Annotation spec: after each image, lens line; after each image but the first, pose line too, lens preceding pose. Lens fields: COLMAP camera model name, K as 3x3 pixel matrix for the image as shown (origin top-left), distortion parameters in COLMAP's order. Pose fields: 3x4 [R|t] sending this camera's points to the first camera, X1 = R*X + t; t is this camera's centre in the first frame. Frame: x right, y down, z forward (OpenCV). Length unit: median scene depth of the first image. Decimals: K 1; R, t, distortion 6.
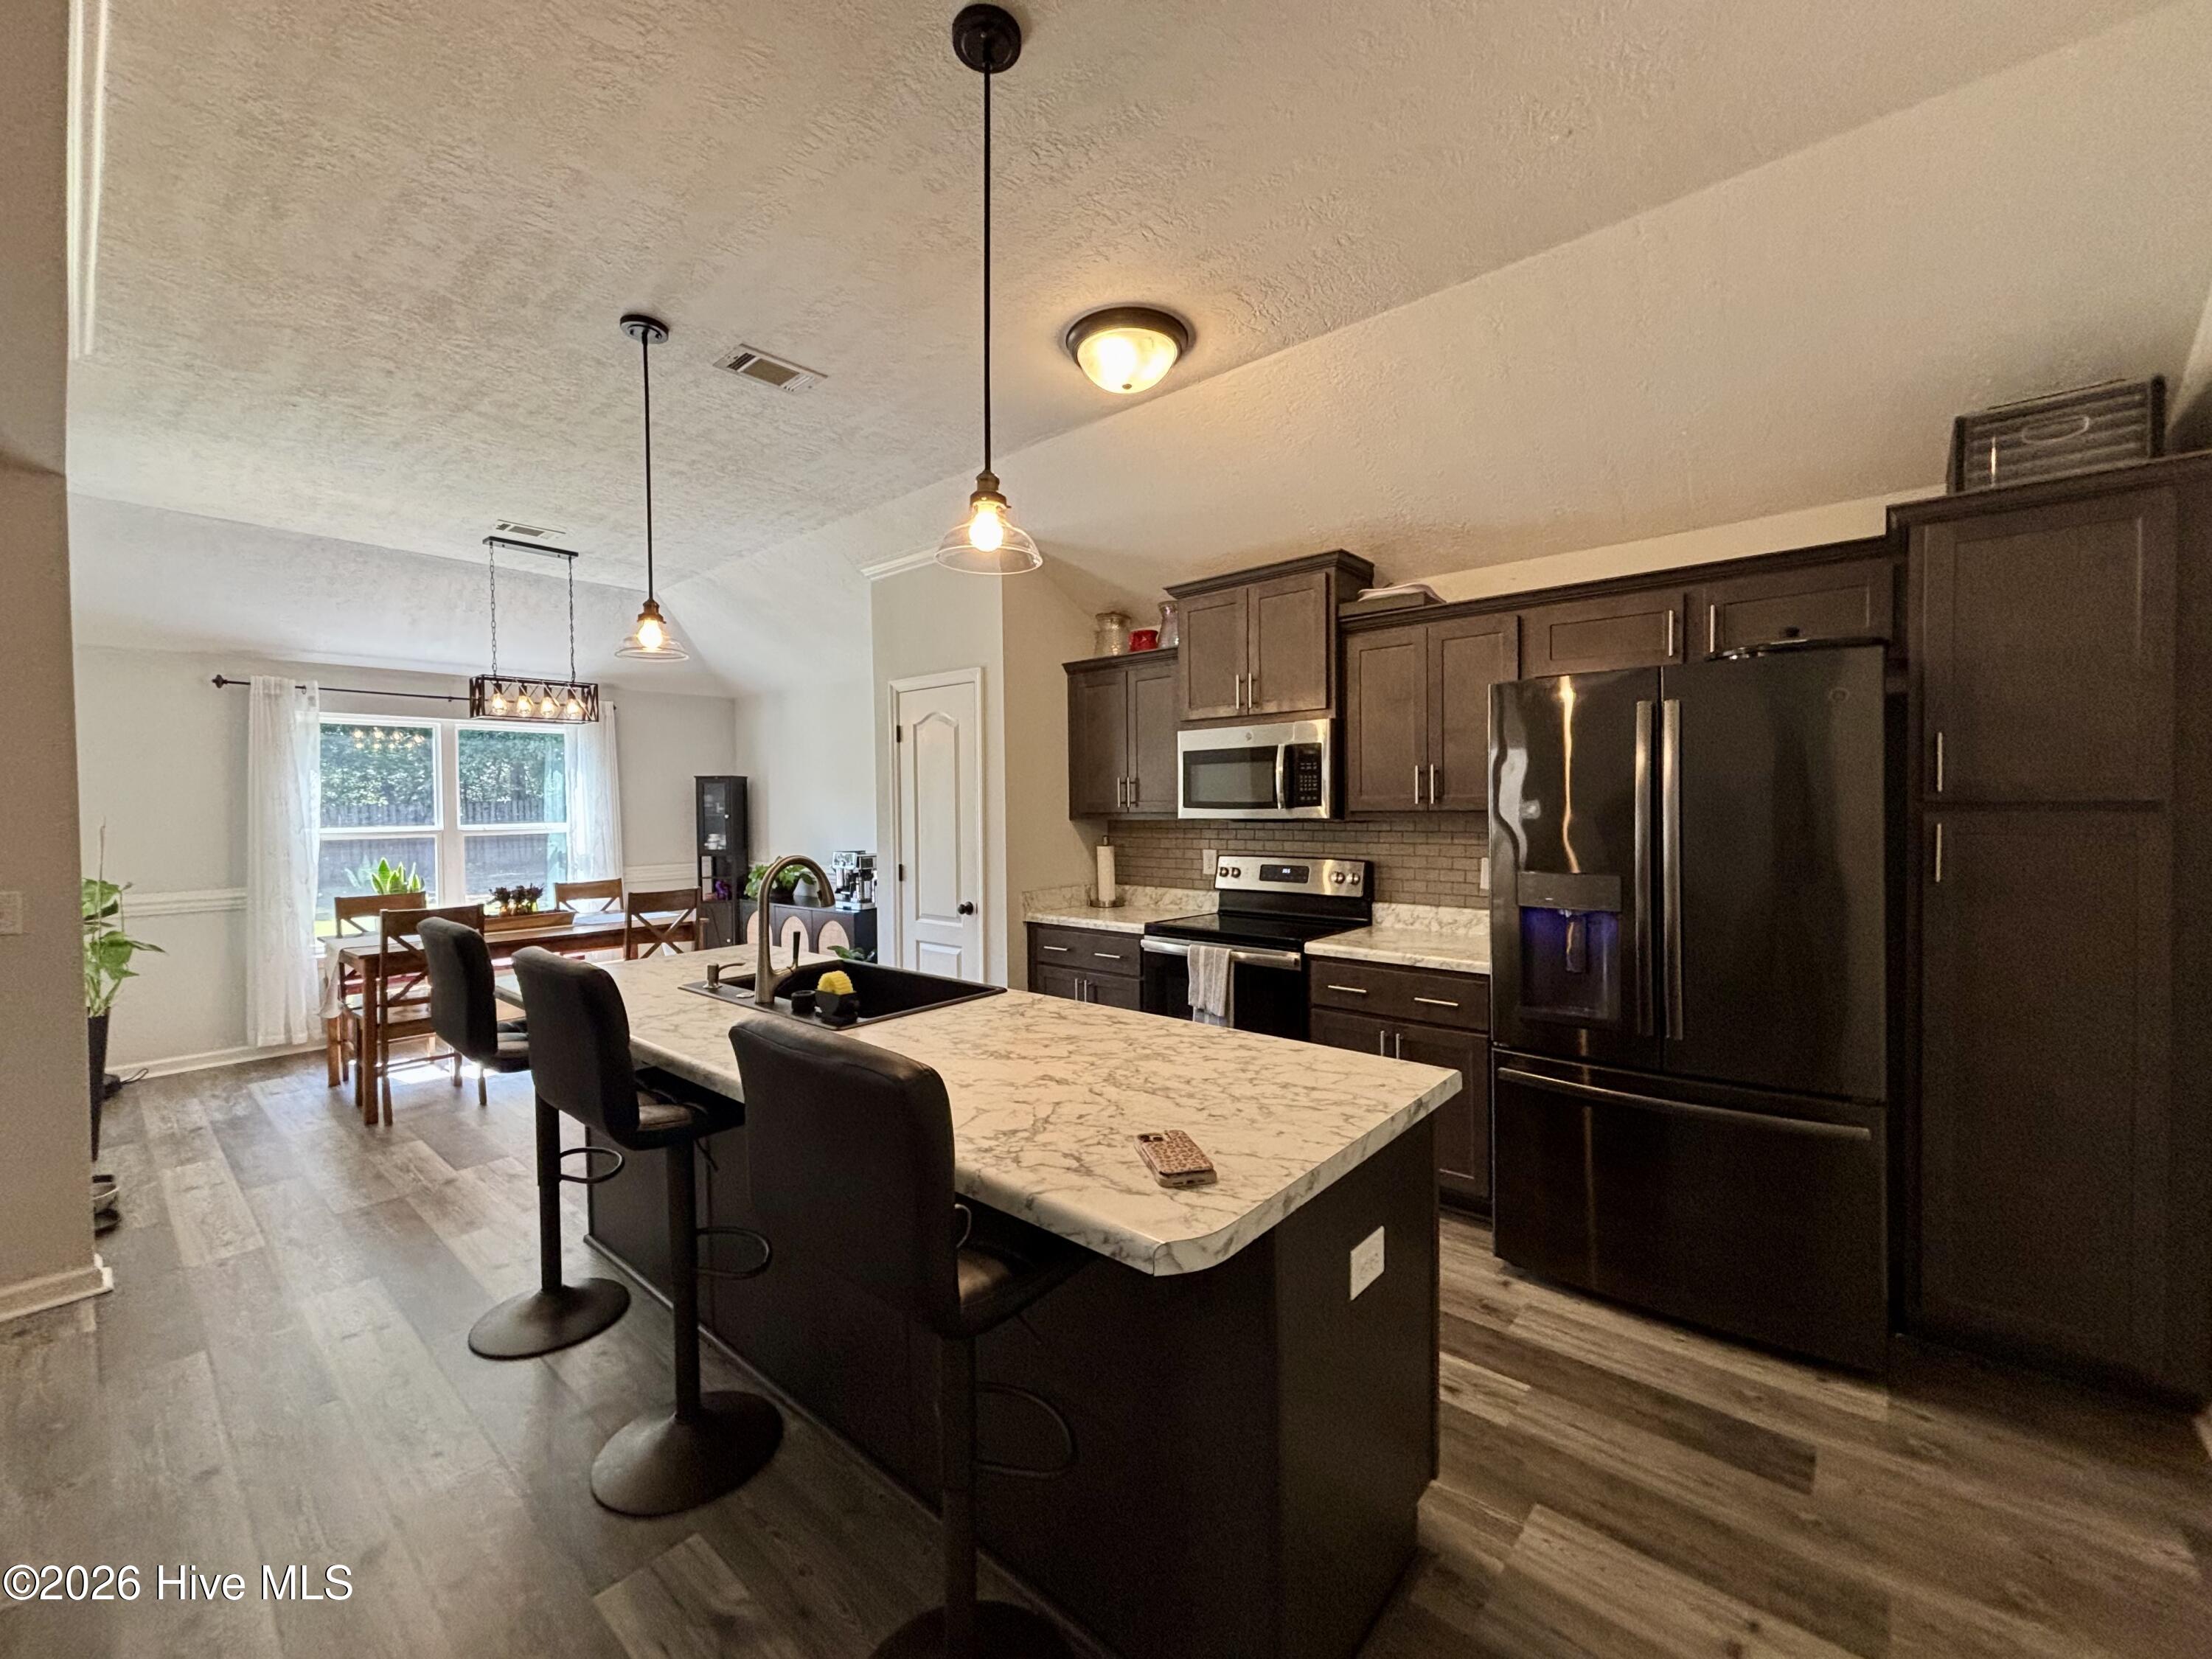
lens RADIAL K [[892.0, 0, 1106.6], [0, 892.0, 824.8], [0, 0, 1]] dist [0.003754, -0.000524]
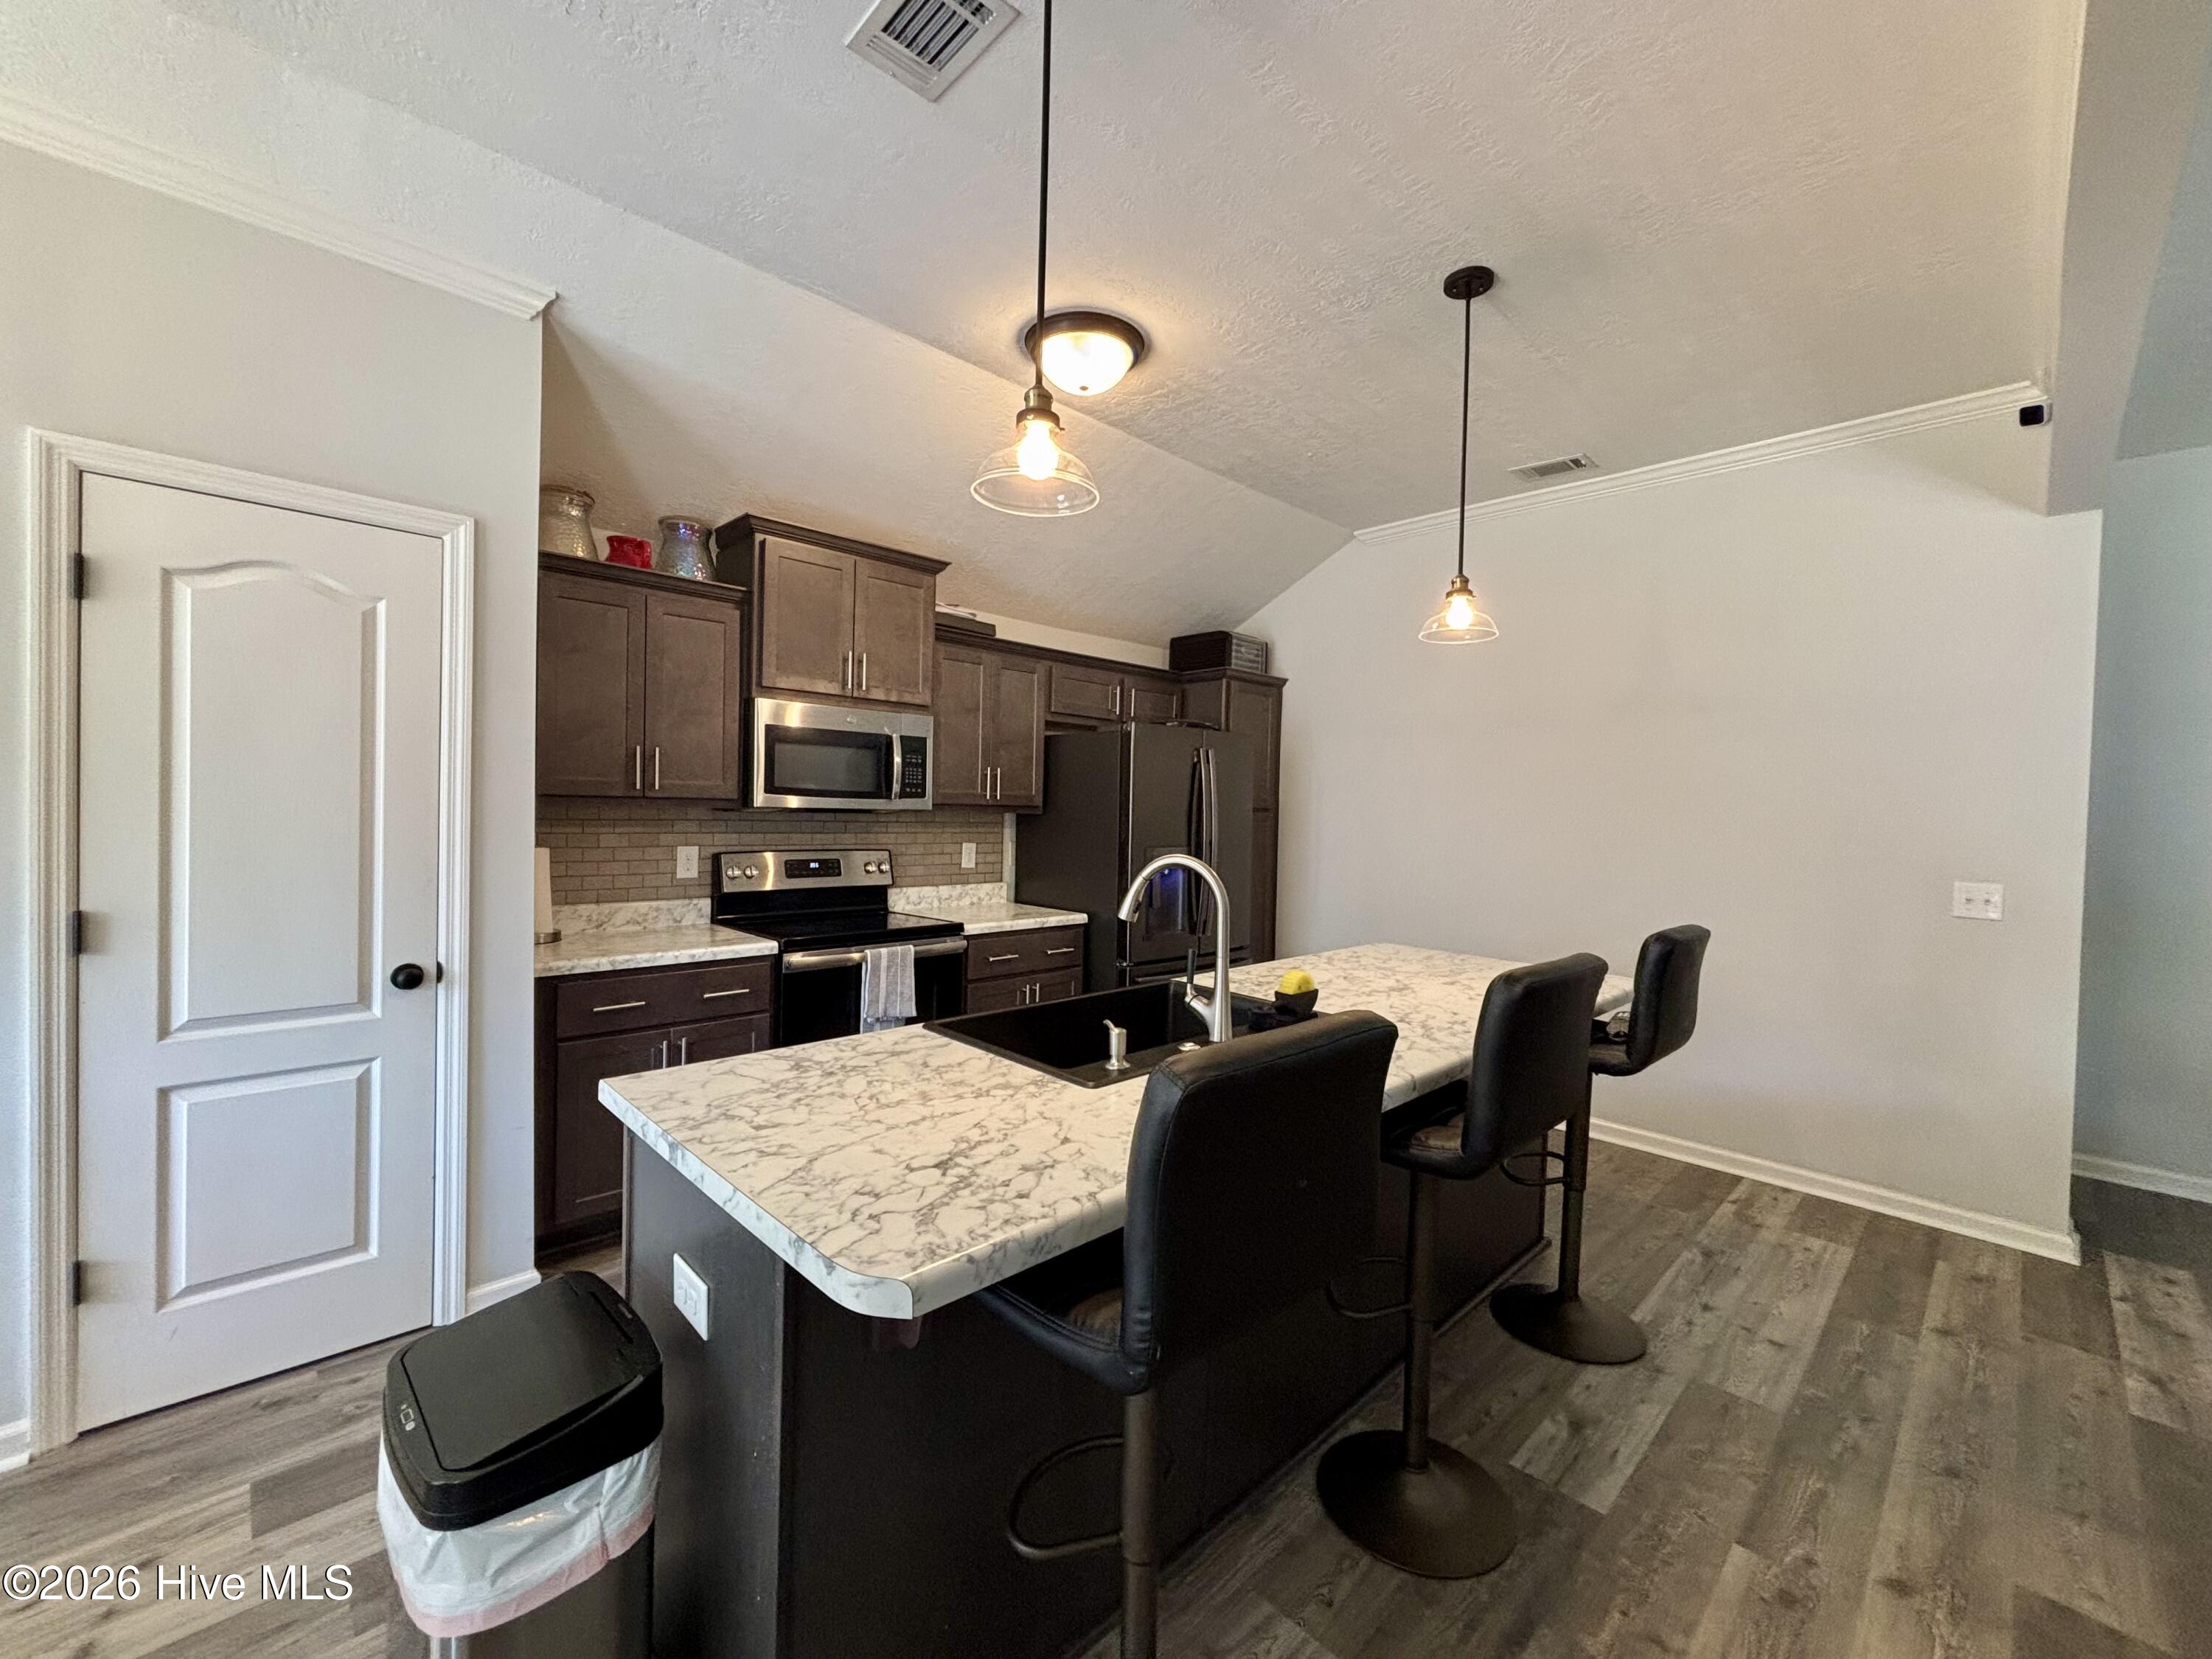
lens RADIAL K [[892.0, 0, 1110.3], [0, 892.0, 824.6], [0, 0, 1]] dist [0.003754, -0.000524]
pose [[0.080526, -0.007417, 0.996725, -0.628318], [-0.006378, 0.999948, 0.007957, 0.000371], [-0.996732, -0.006997, 0.080475, 0.556722]]
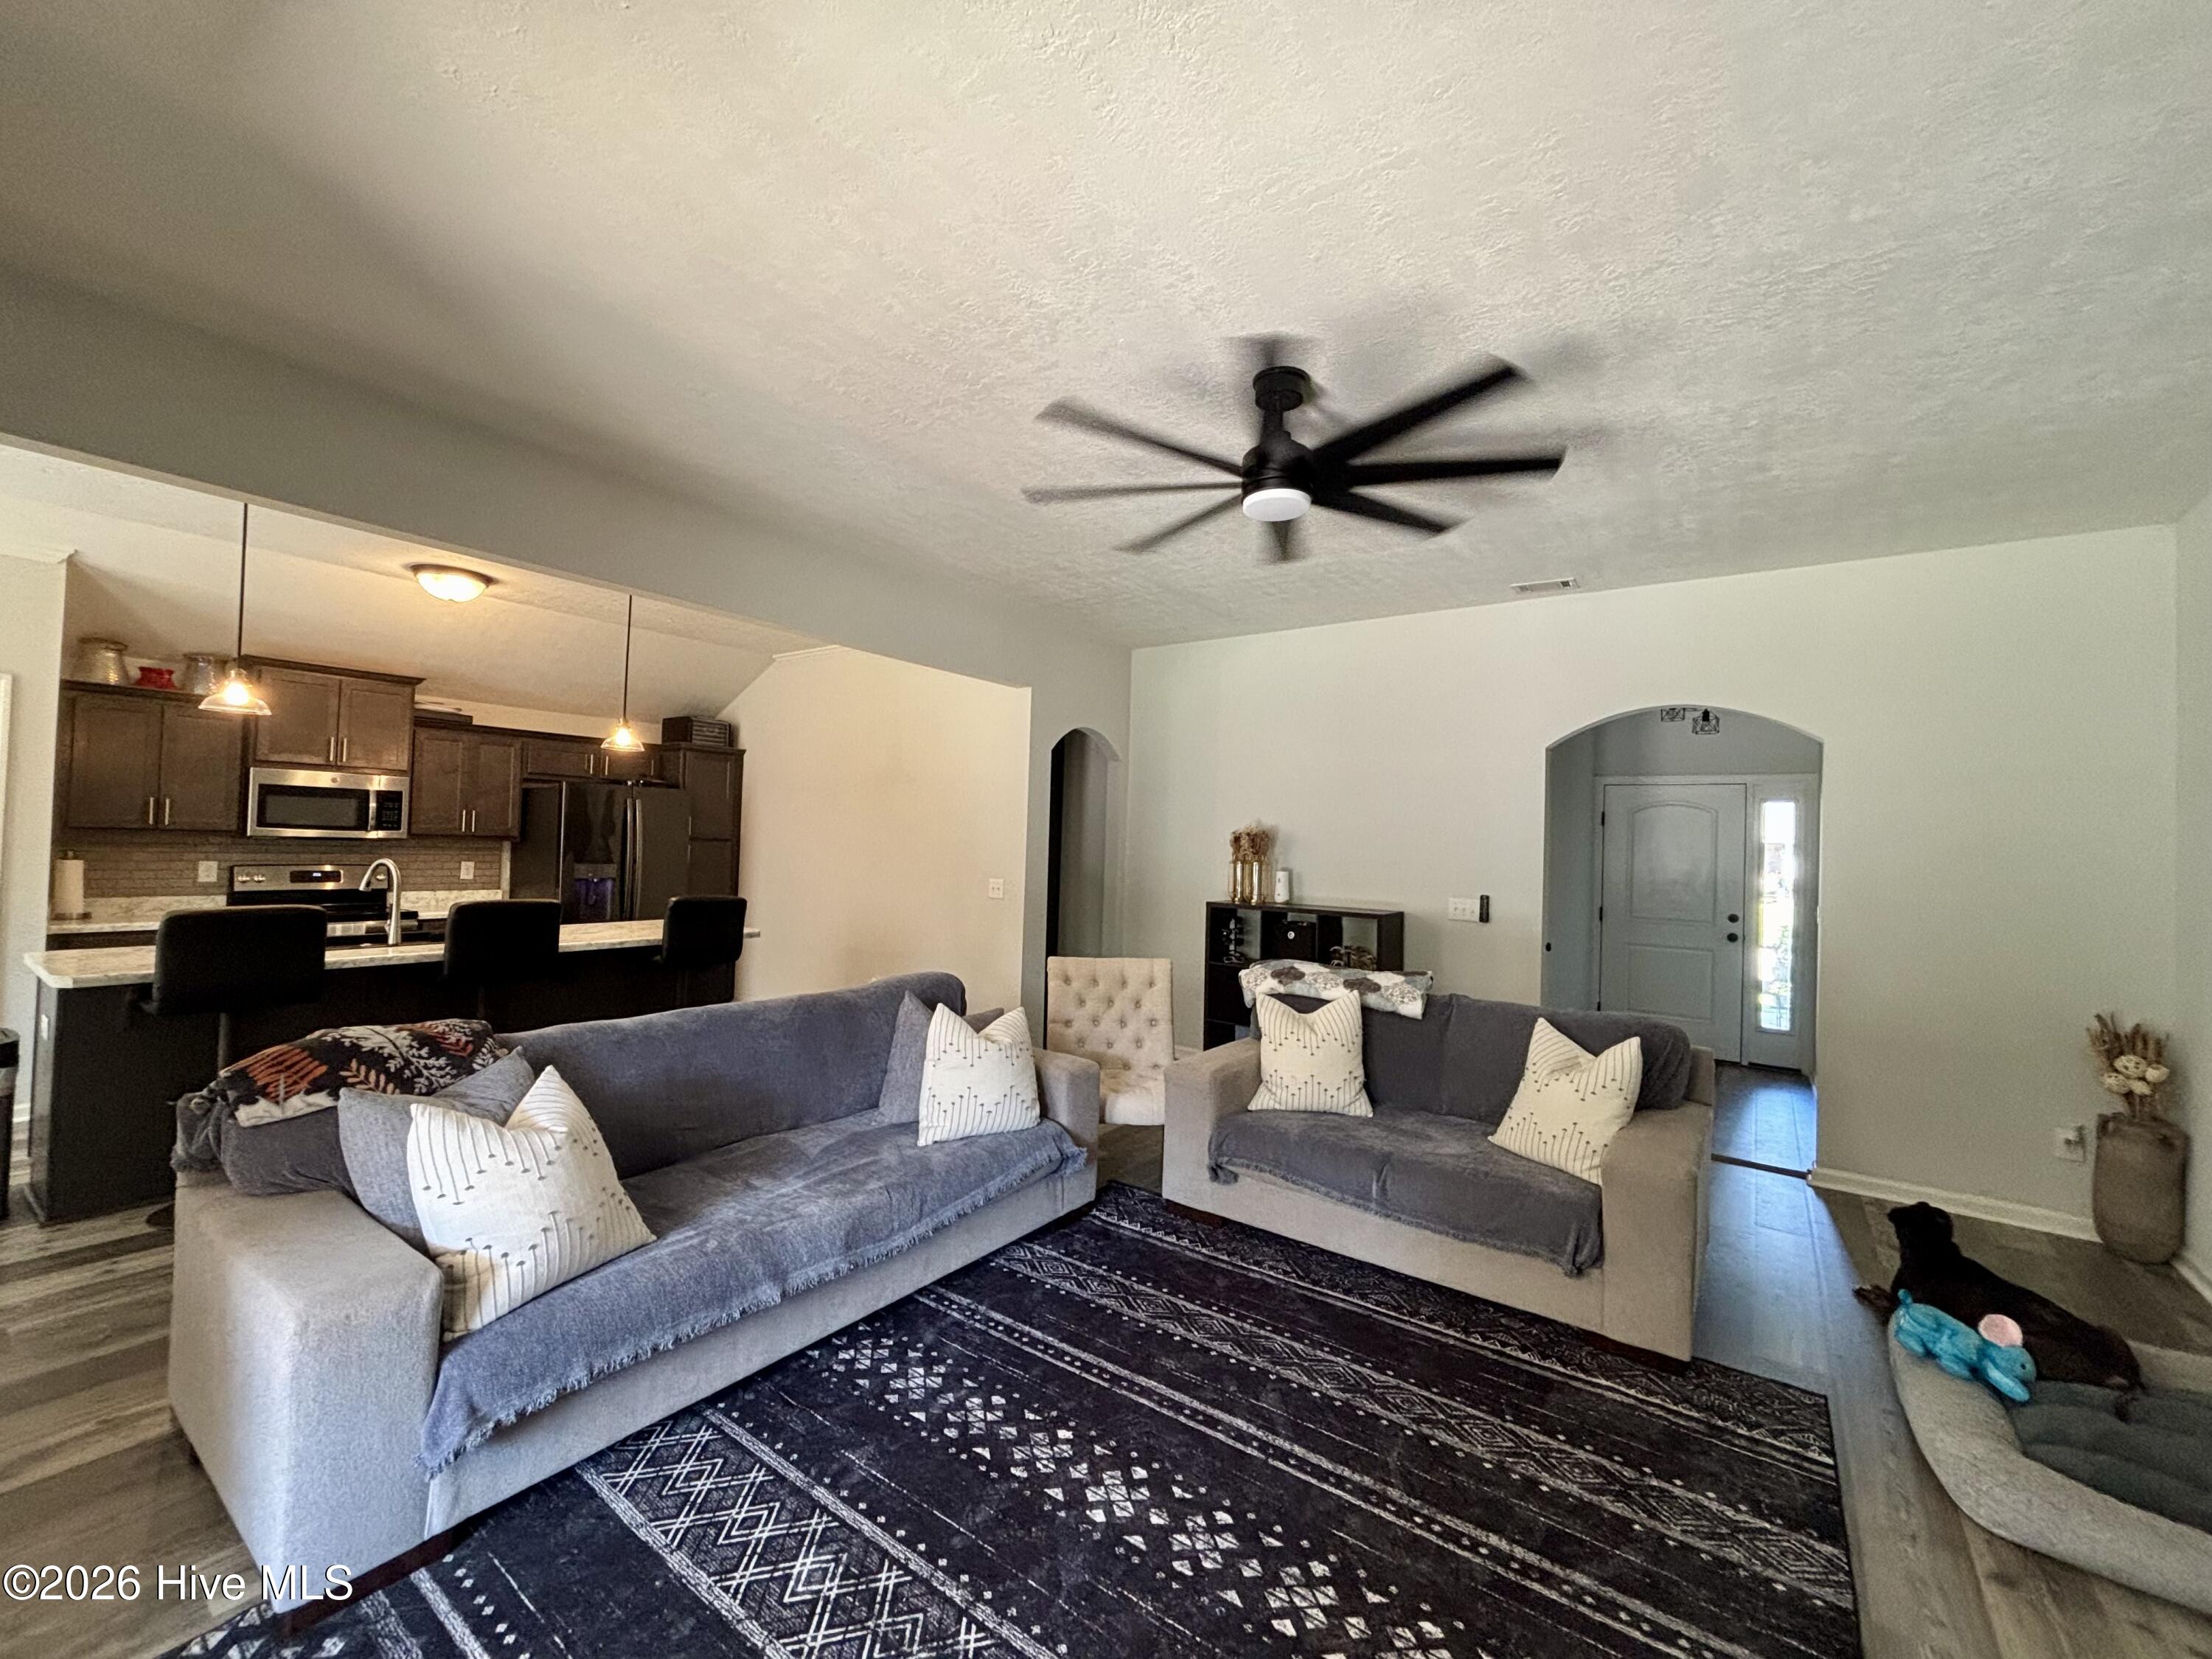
lens RADIAL K [[892.0, 0, 1102.8], [0, 892.0, 827.6], [0, 0, 1]] dist [0.003754, -0.000524]
pose [[-0.087654, 0.027783, 0.995763, -1.177426], [-0.008281, 0.999556, -0.028618, 0.007543], [-0.996117, -0.010754, -0.087385, -0.097595]]
